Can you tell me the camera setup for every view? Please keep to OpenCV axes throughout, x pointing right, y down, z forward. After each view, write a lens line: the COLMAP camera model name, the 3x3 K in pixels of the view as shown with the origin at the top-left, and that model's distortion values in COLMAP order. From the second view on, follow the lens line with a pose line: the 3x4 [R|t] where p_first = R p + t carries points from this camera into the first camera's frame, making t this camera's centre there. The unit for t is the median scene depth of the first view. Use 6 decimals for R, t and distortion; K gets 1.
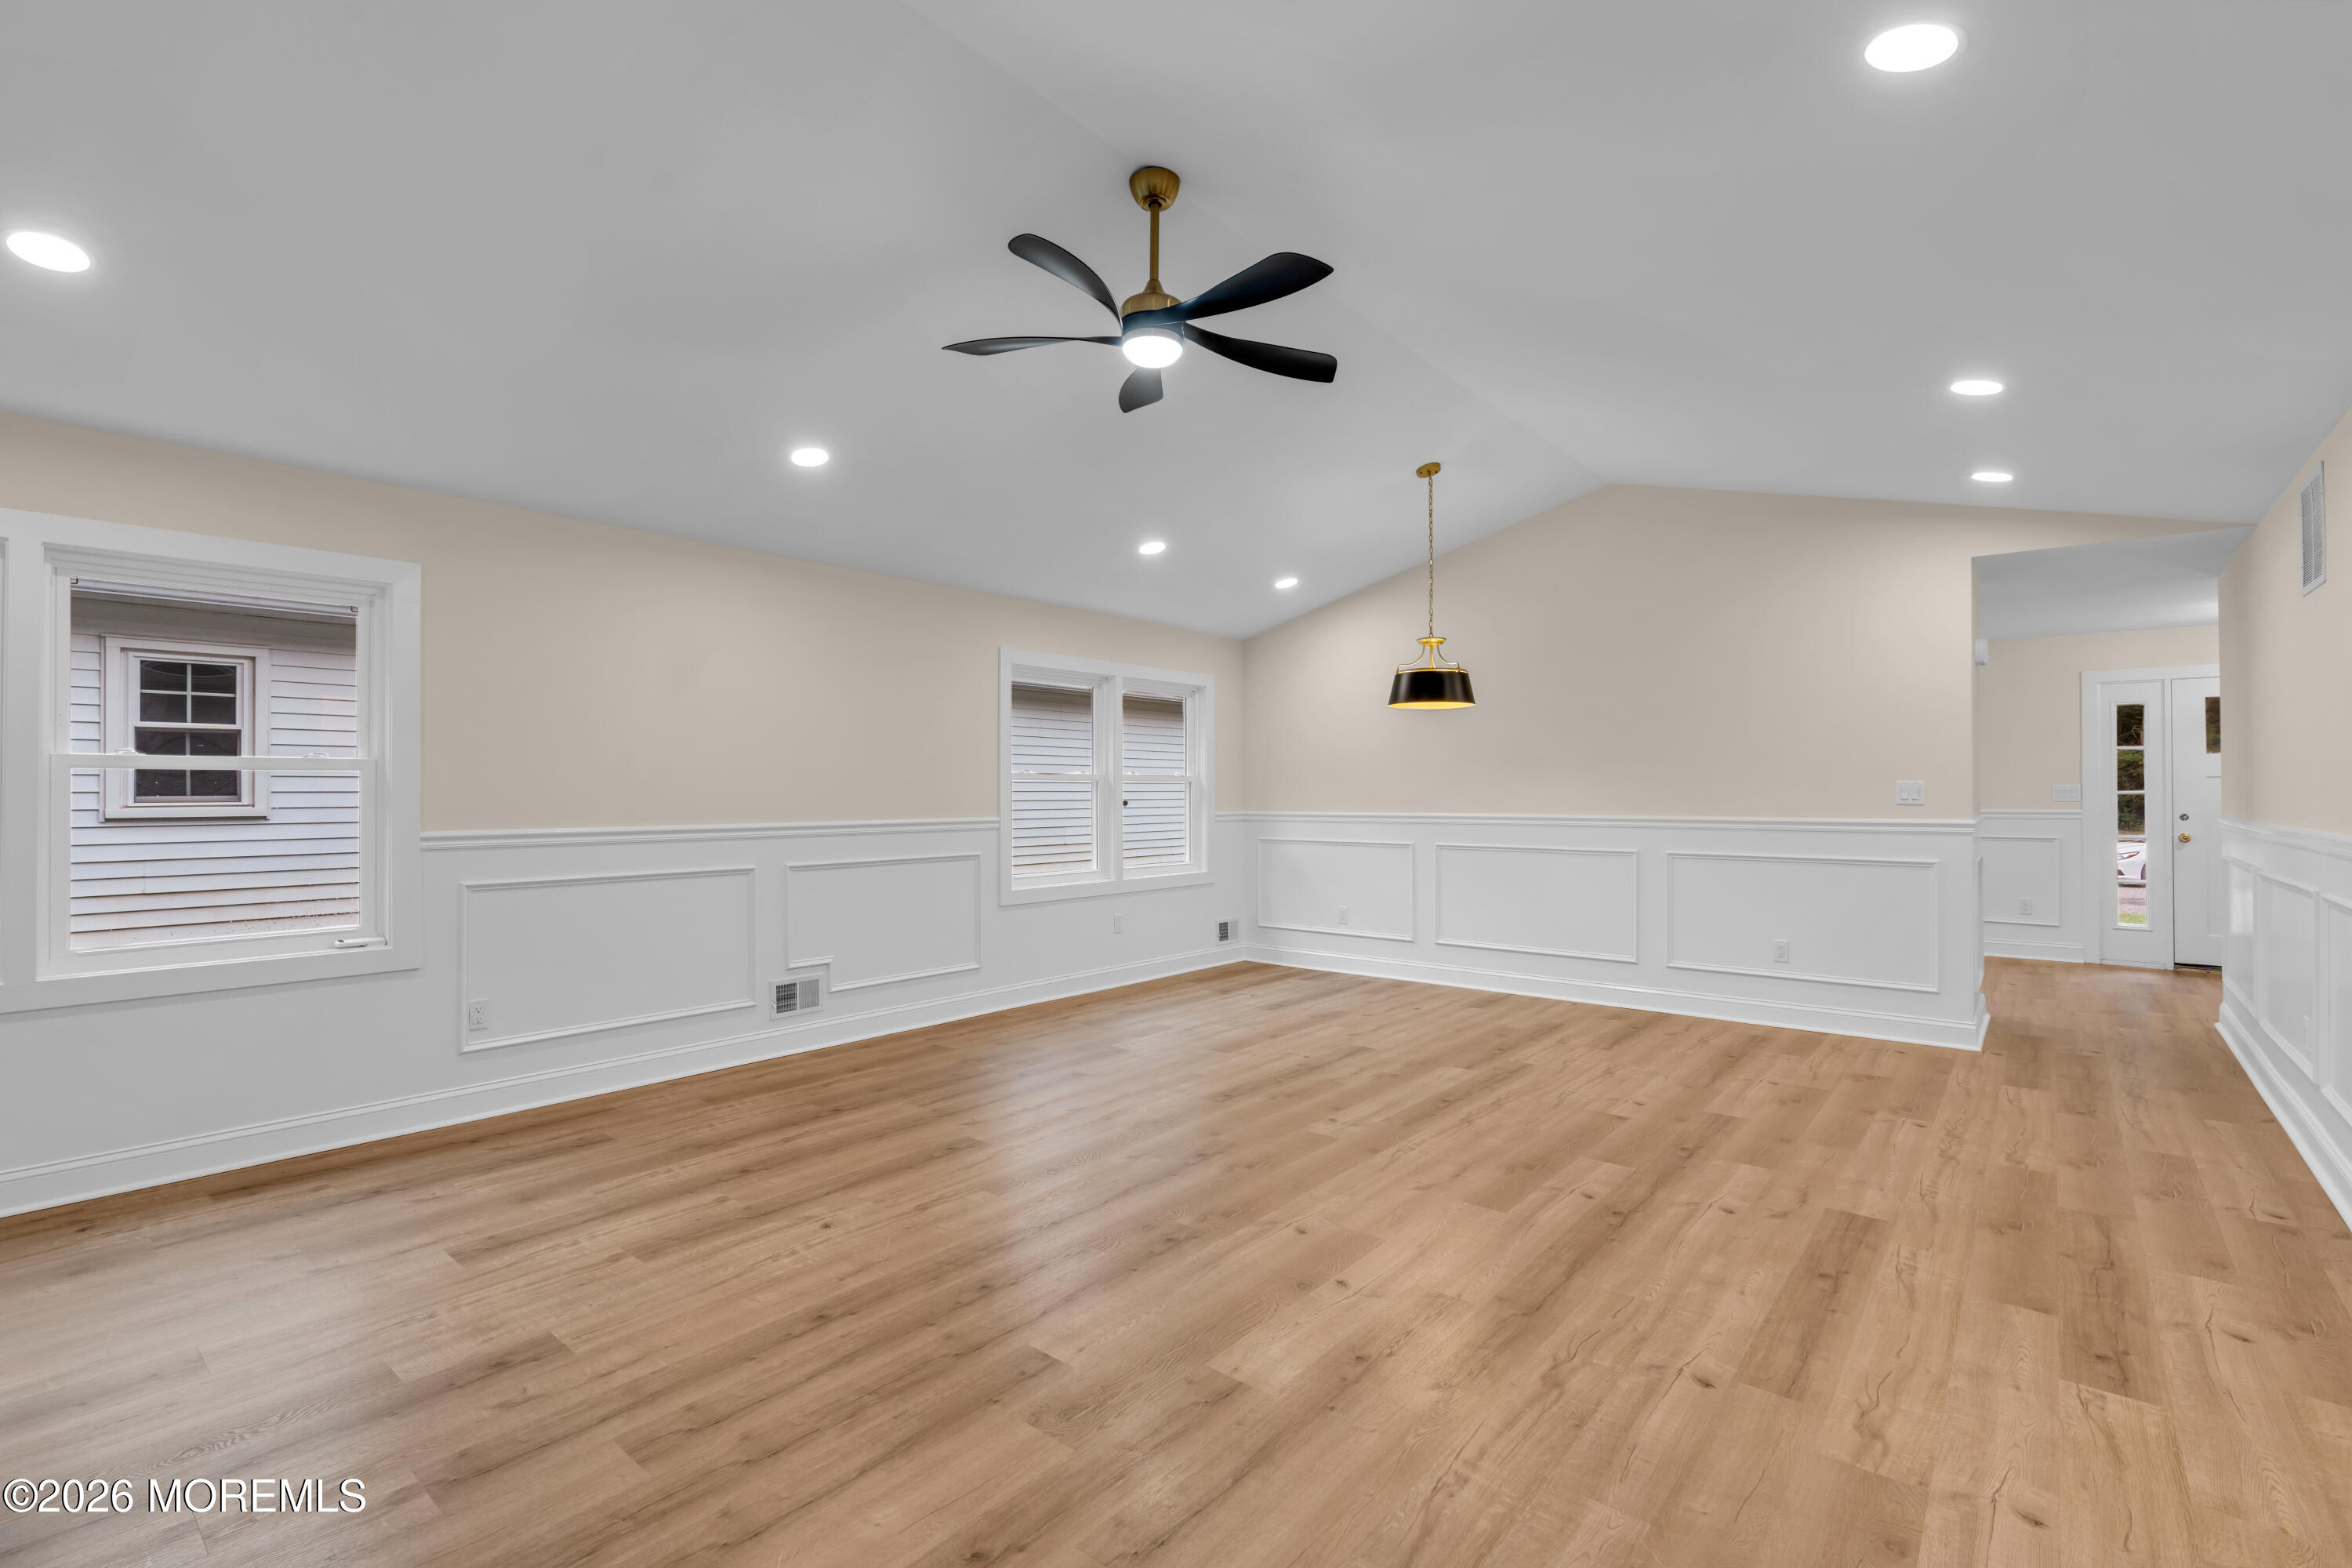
lens RADIAL K [[1045.7, 0, 1192.9], [0, 1045.7, 786.5], [0, 0, 1]] dist [-0.010740, 0.002345]
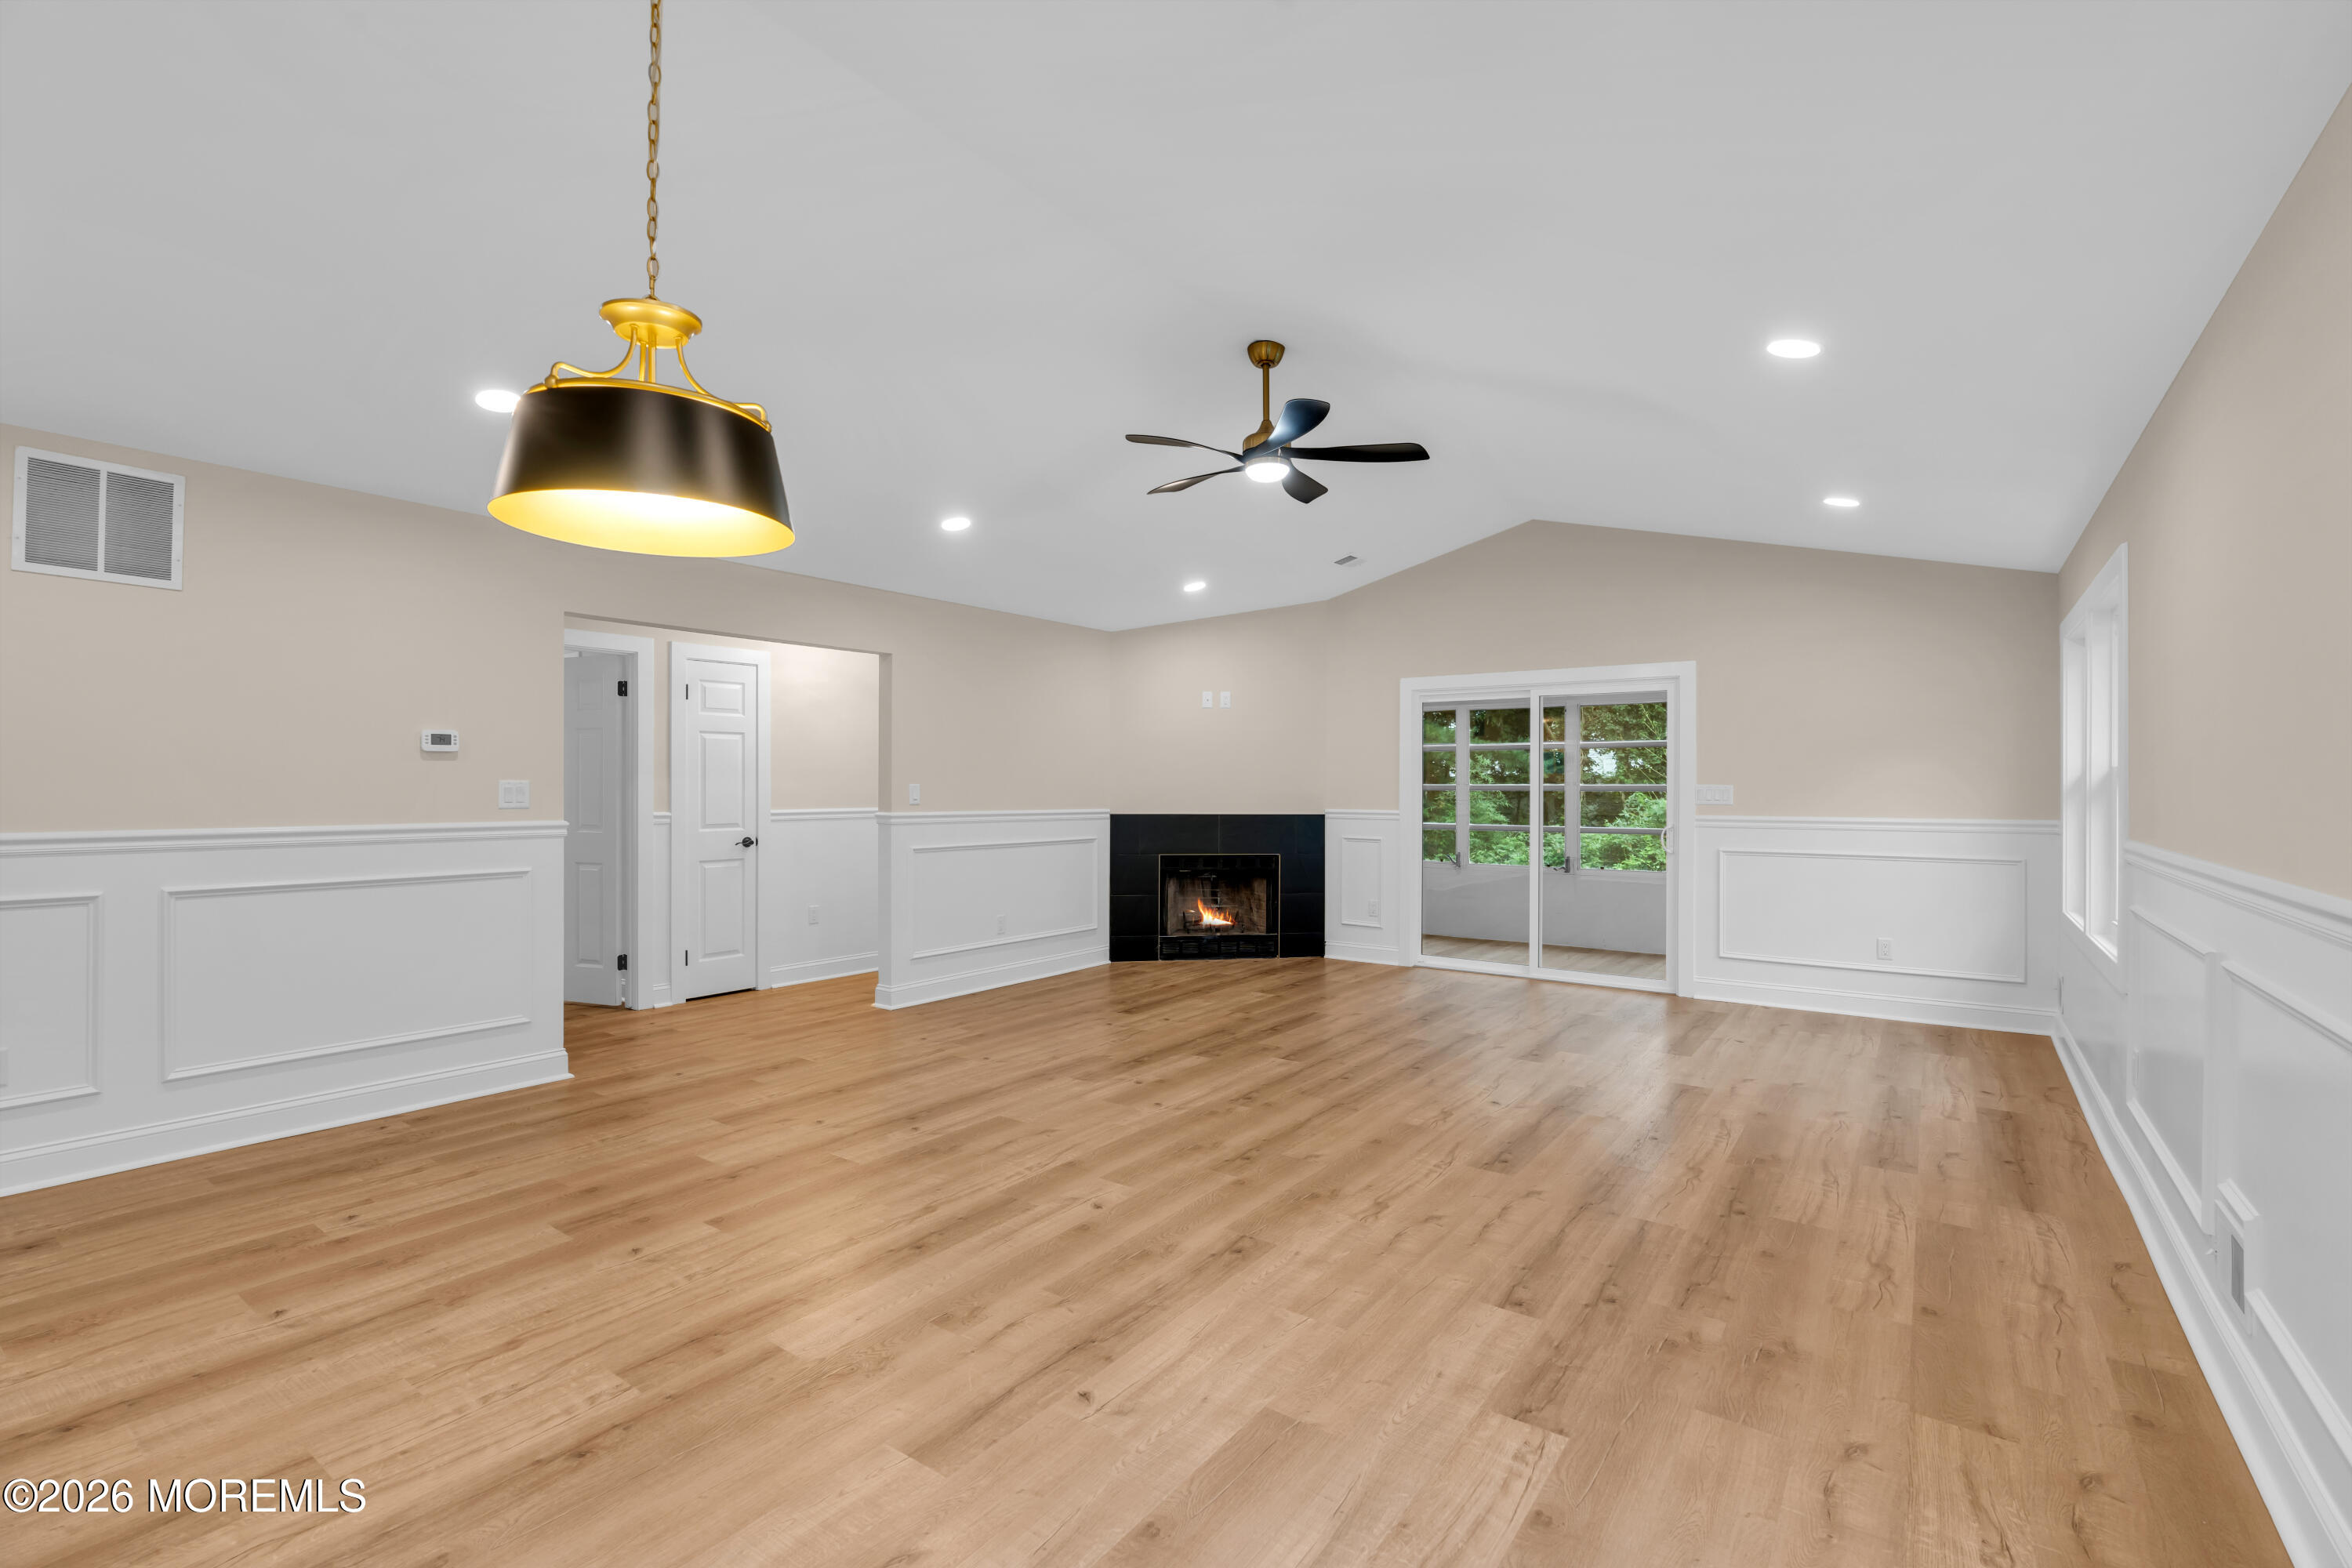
lens RADIAL K [[1045.7, 0, 1197.1], [0, 1045.7, 787.9], [0, 0, 1]] dist [-0.010740, 0.002345]
pose [[-0.997123, -0.003367, -0.075723, 0.151382], [-0.003259, 0.999993, -0.001547, 0.000507], [0.075727, -0.001296, -0.997128, 2.284221]]
